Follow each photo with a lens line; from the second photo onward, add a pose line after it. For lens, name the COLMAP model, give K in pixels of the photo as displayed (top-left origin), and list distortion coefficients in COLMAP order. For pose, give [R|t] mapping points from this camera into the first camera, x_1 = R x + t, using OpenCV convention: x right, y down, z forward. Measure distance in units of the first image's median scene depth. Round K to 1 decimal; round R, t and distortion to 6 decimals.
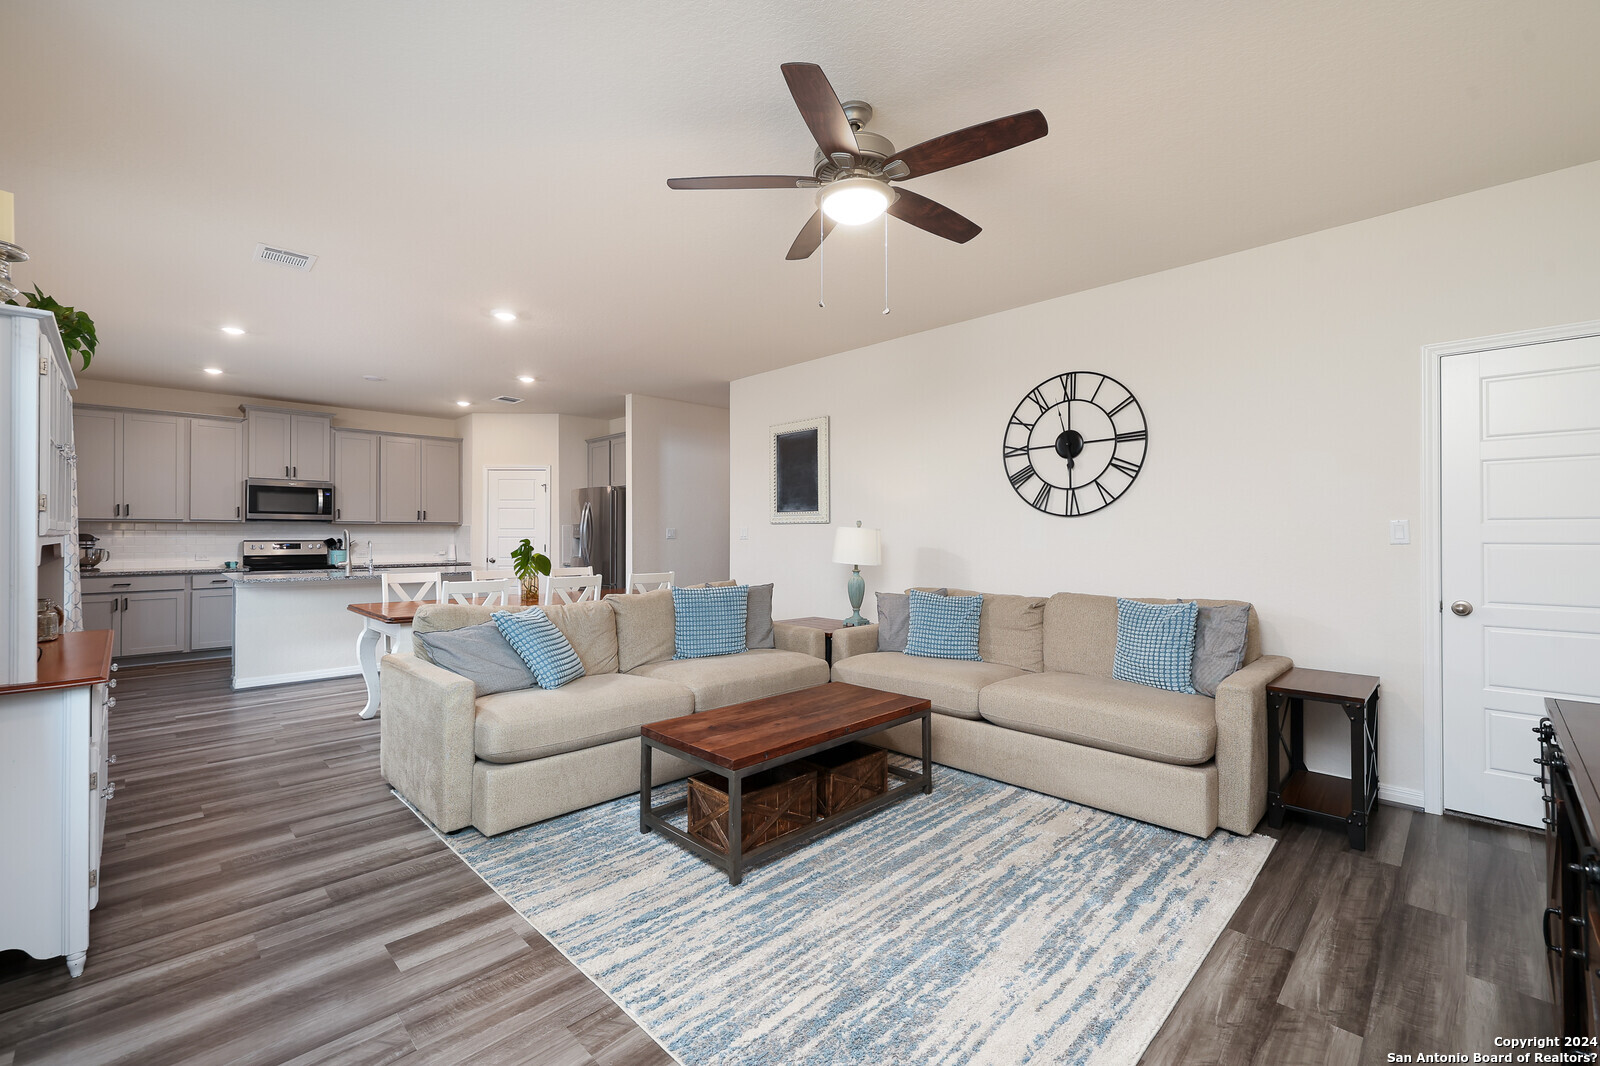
lens RADIAL K [[683.8, 0, 800.0], [0, 683.8, 533.0], [0, 0, 1]] dist [-0.000830, -0.000181]
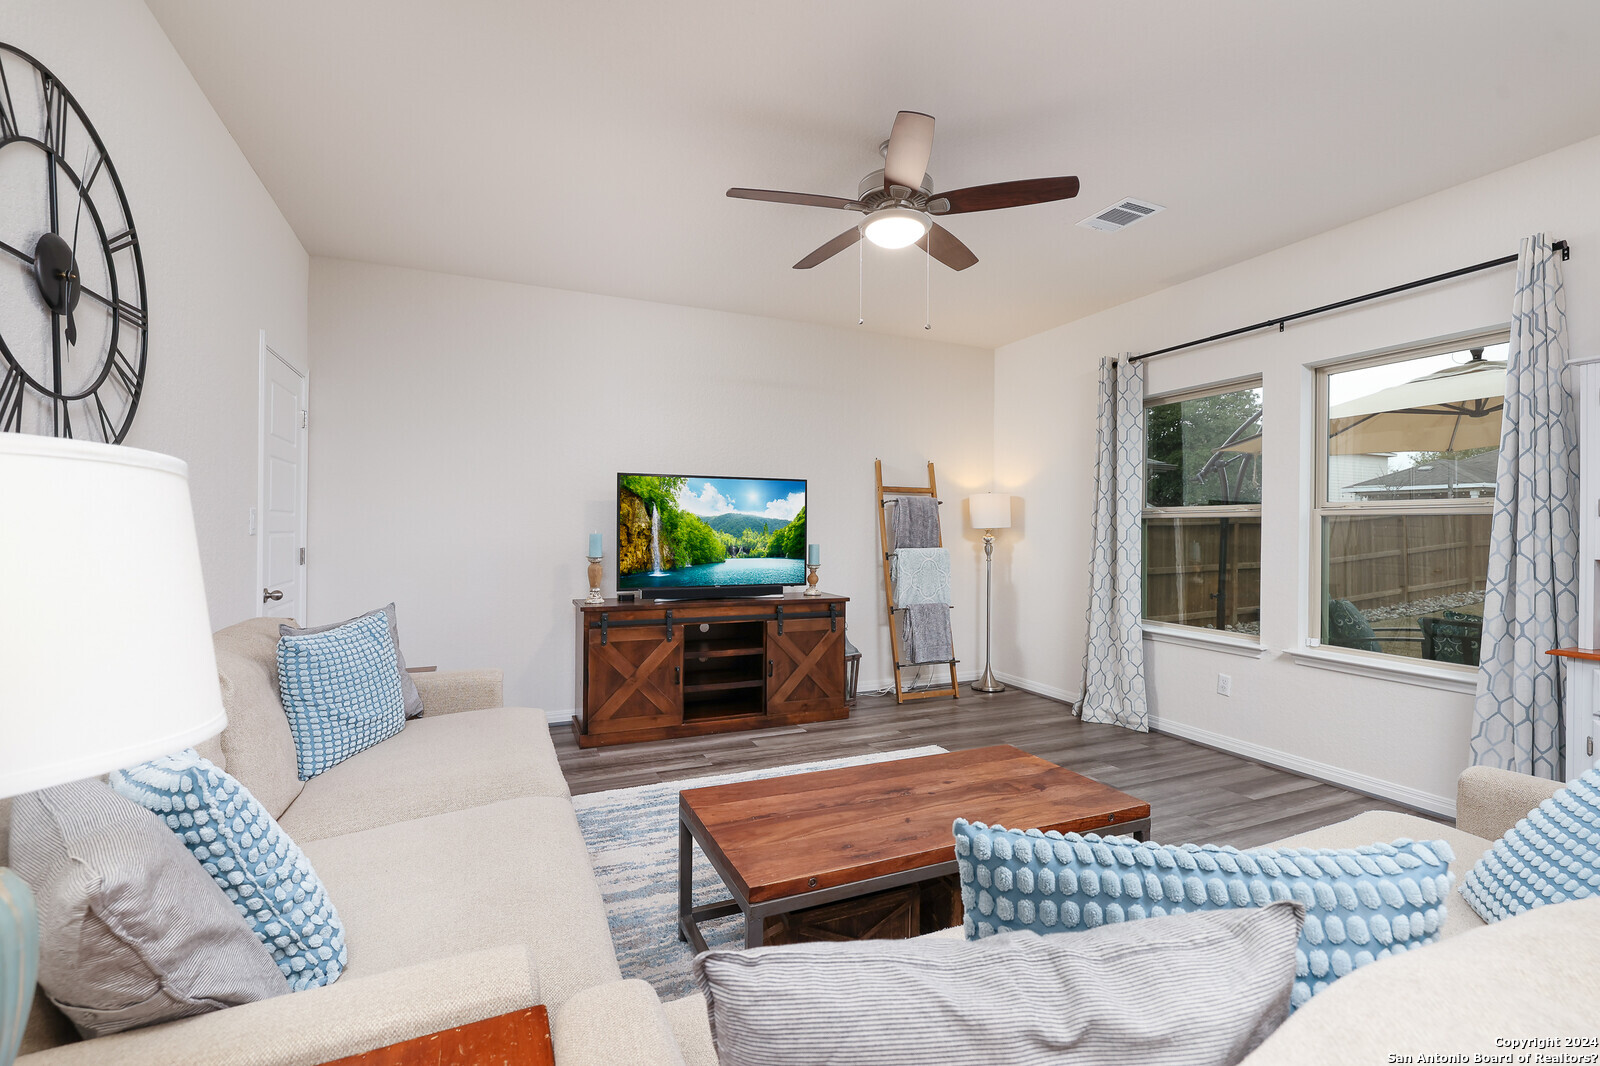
lens RADIAL K [[684.7, 0, 778.2], [0, 684.7, 528.9], [0, 0, 1]] dist [0.000193, 0.000017]
pose [[-0.929871, -0.002466, 0.367877, -0.143300], [-0.005307, 0.999963, -0.006710, 0.009753], [-0.367847, -0.008191, -0.929850, 1.893893]]
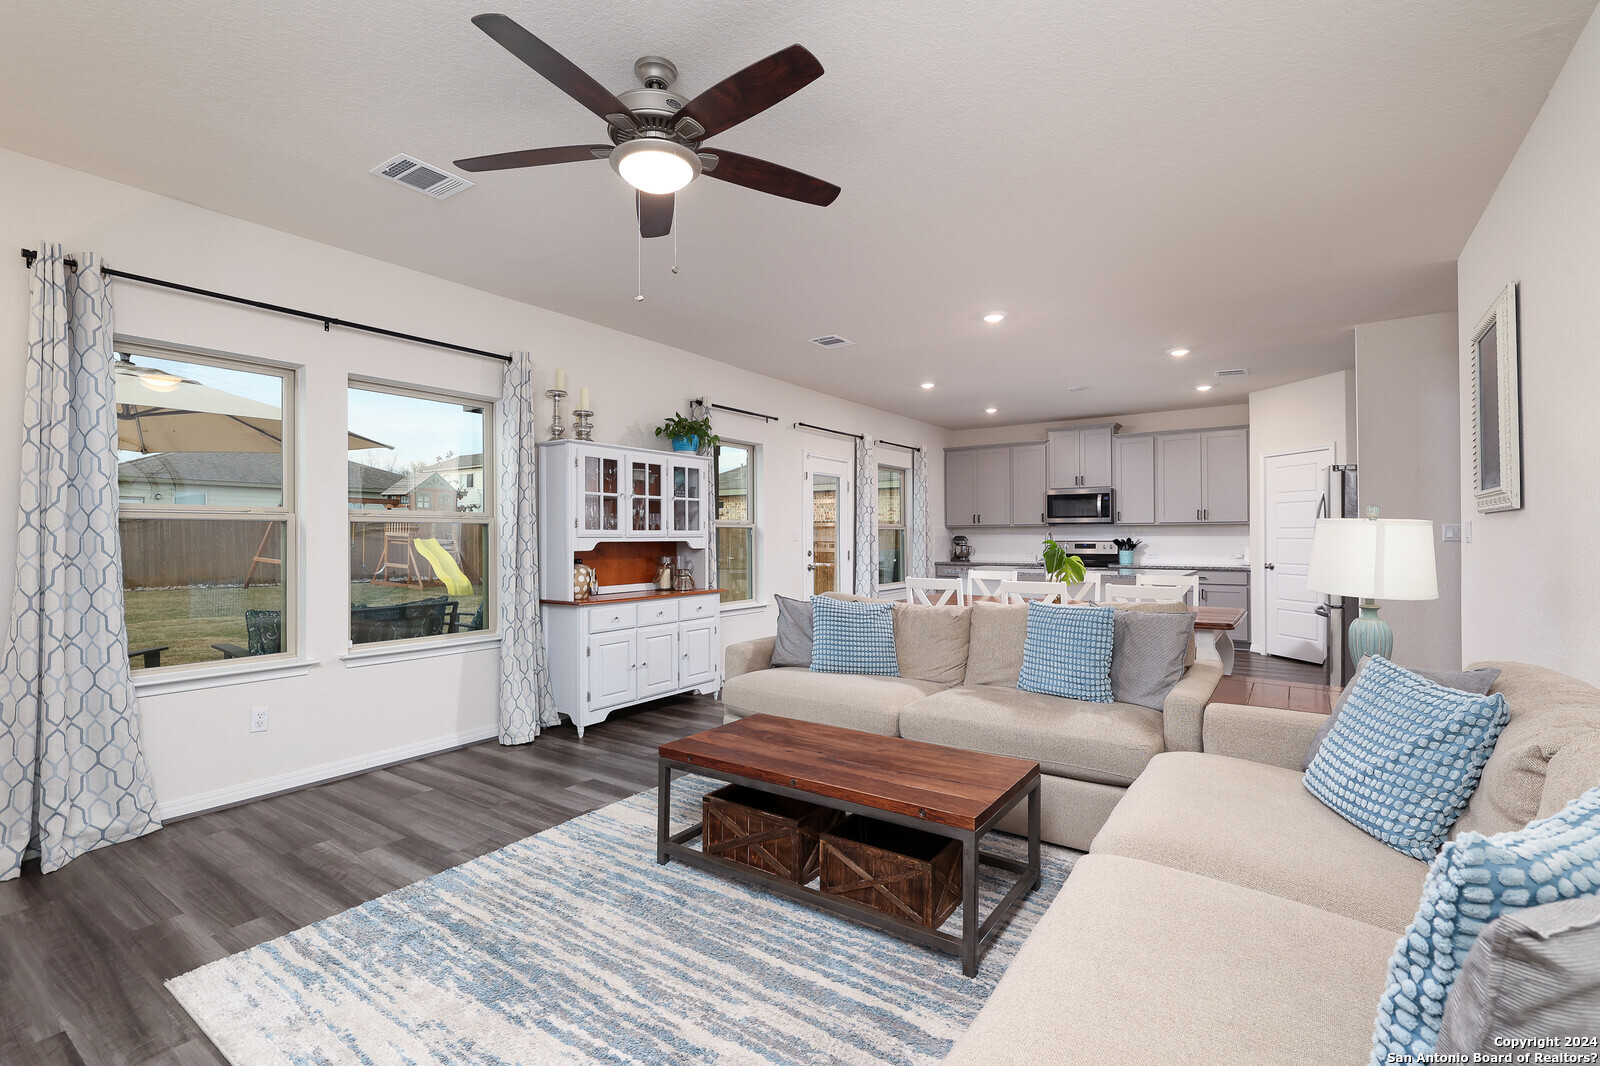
lens RADIAL K [[710.0, 0, 800.0], [0, 710.0, 533.0], [0, 0, 1]] dist [-0.002034, -0.000160]
pose [[0.177216, -0.006912, -0.984148, 0.933060], [0.005576, 0.999966, -0.006019, 0.005497], [0.984156, -0.004421, 0.177249, 0.916538]]
